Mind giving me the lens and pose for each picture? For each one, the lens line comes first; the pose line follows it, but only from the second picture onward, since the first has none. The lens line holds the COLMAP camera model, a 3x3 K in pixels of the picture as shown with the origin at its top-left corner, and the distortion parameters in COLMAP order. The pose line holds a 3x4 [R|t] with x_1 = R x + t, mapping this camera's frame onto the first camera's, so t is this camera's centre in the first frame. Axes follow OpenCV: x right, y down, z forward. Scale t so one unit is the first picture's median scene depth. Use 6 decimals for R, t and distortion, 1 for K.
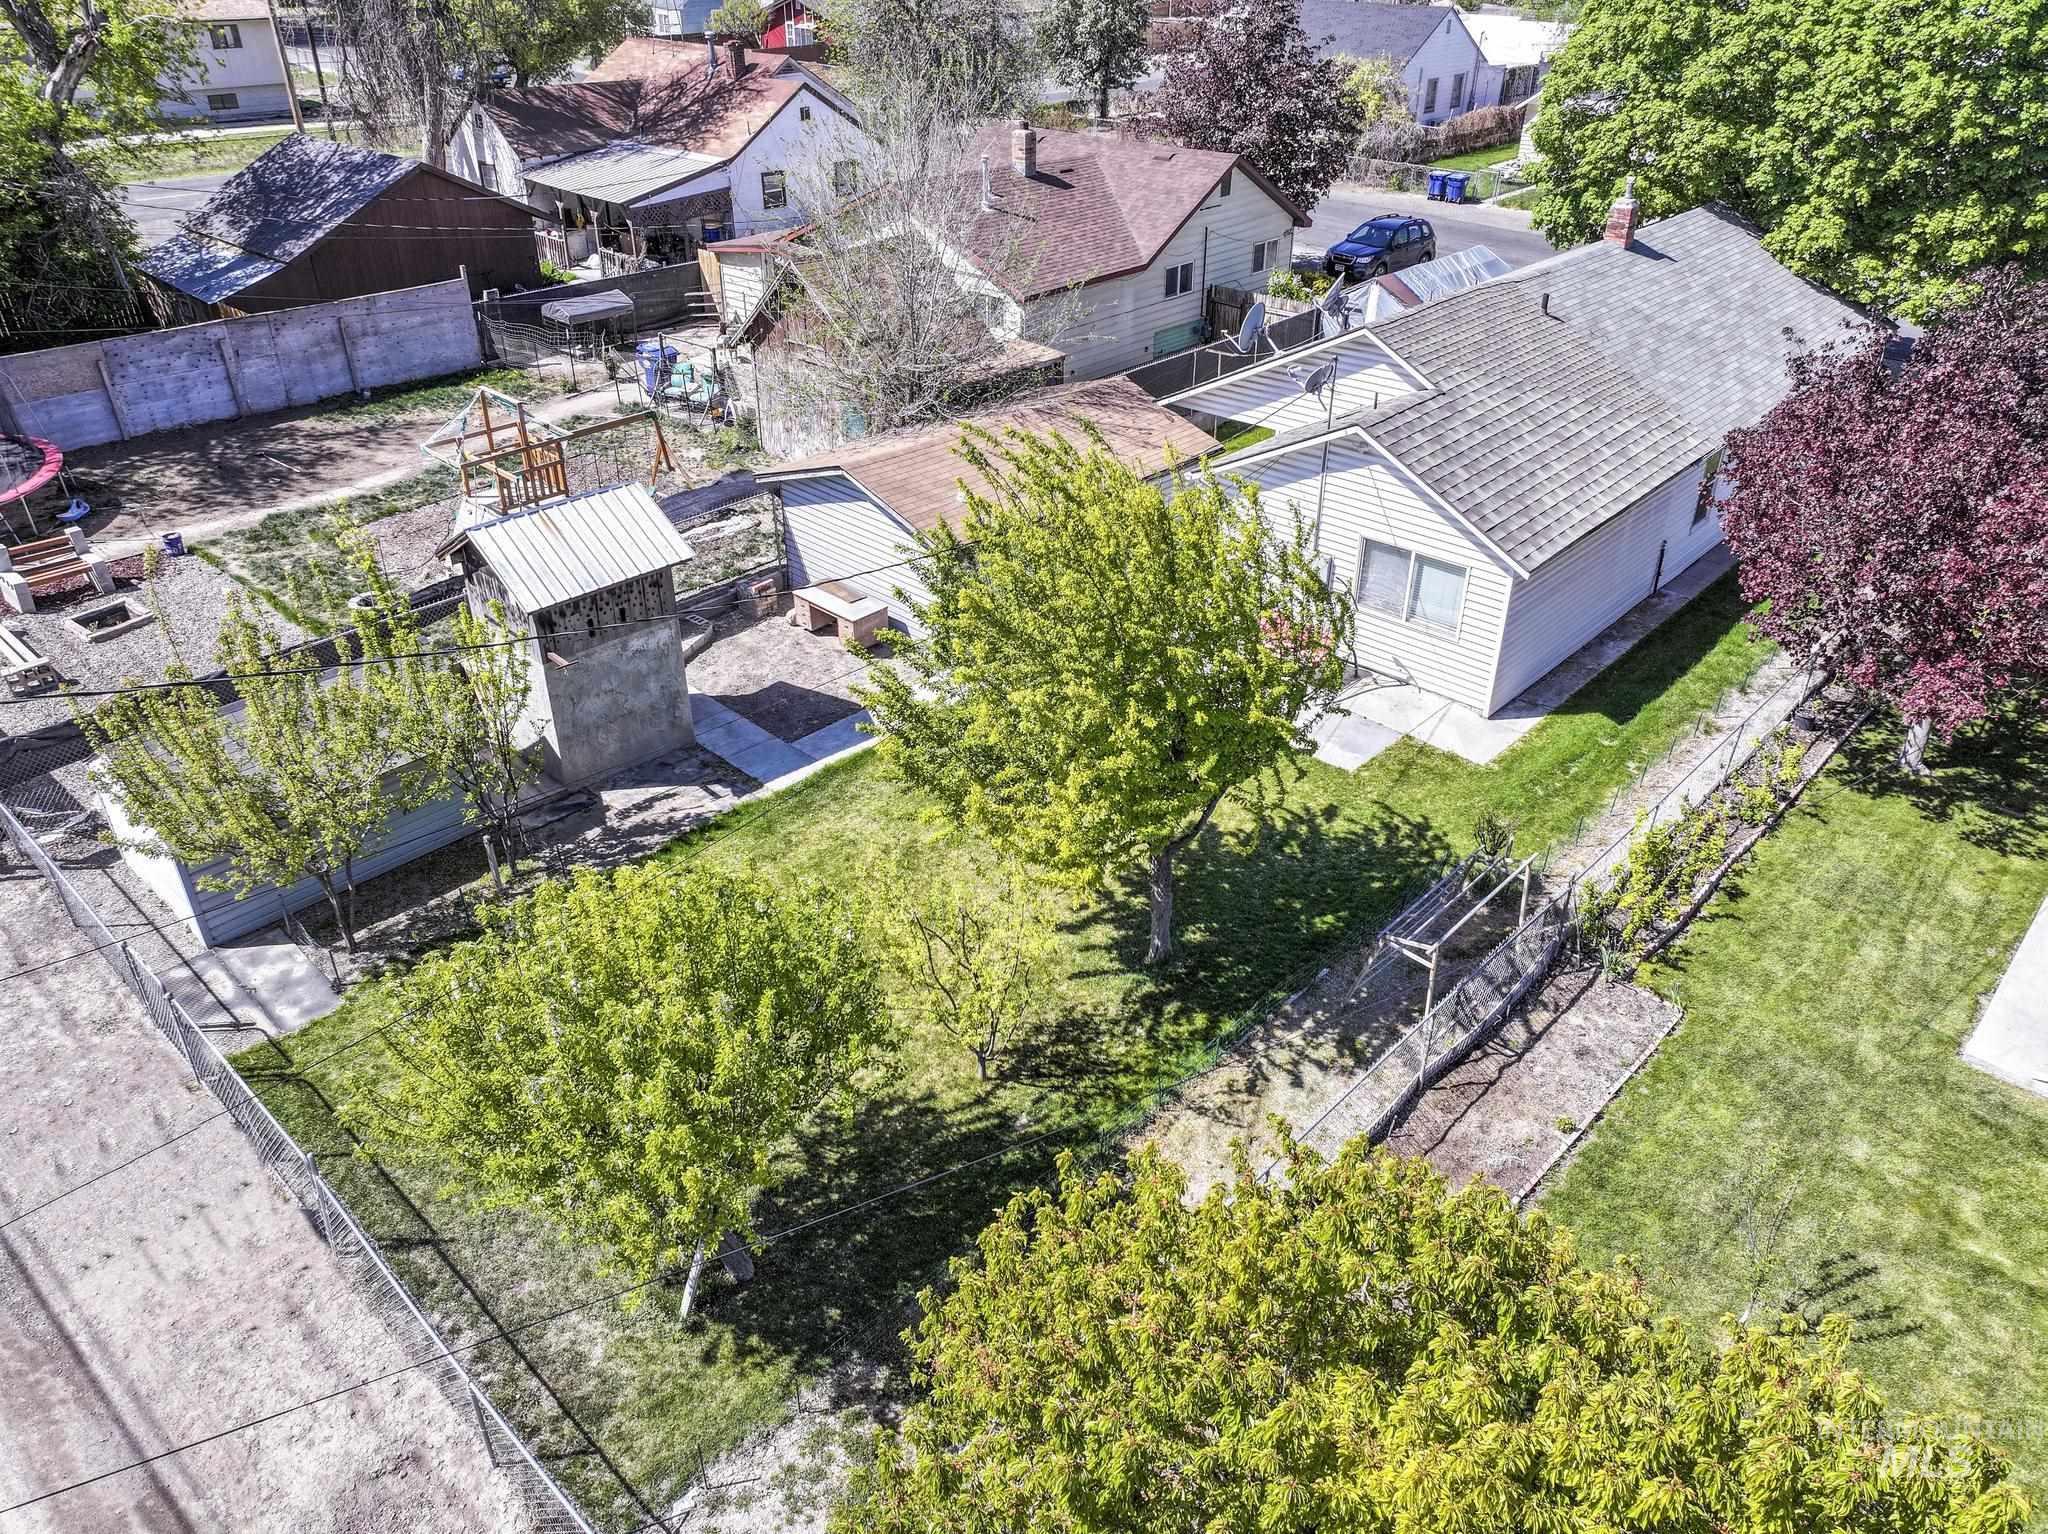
lens RADIAL K [[1420.7, 0, 1028.8], [0, 1420.7, 768.0], [0, 0, 1]] dist [0.003760, -0.001309]
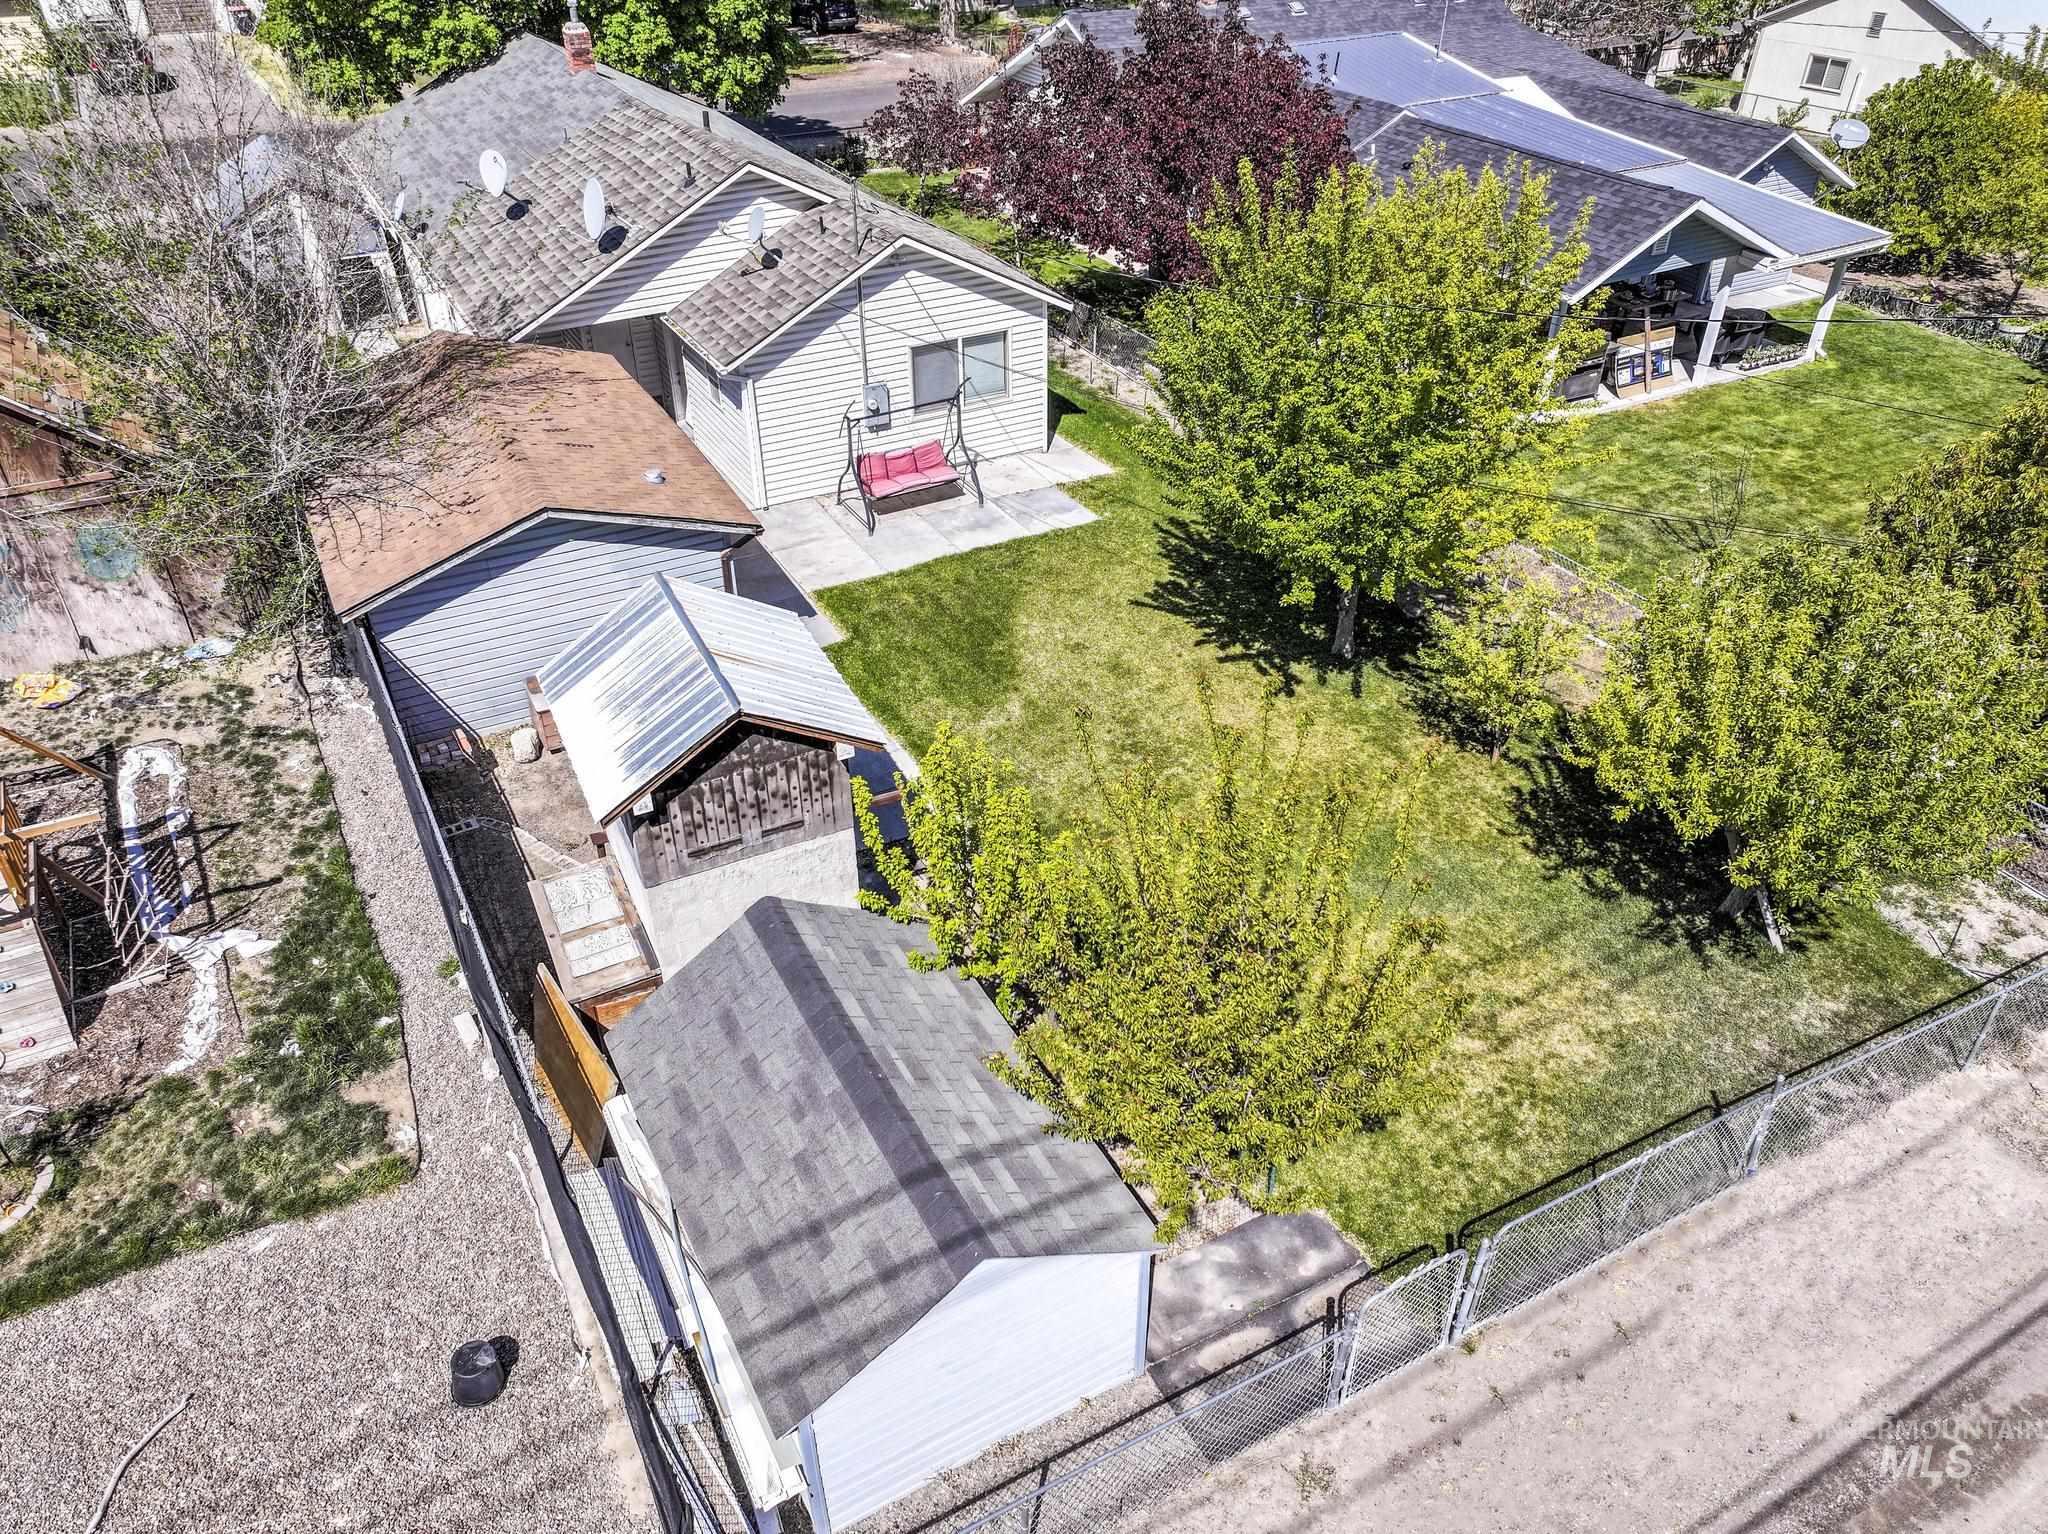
lens RADIAL K [[1420.7, 0, 1028.8], [0, 1420.7, 768.0], [0, 0, 1]] dist [0.003760, -0.001309]
pose [[0.310197, -0.551014, 0.774701, -0.700725], [0.493409, 0.789862, 0.364232, -0.254337], [-0.812604, 0.269261, 0.516888, 0.481762]]
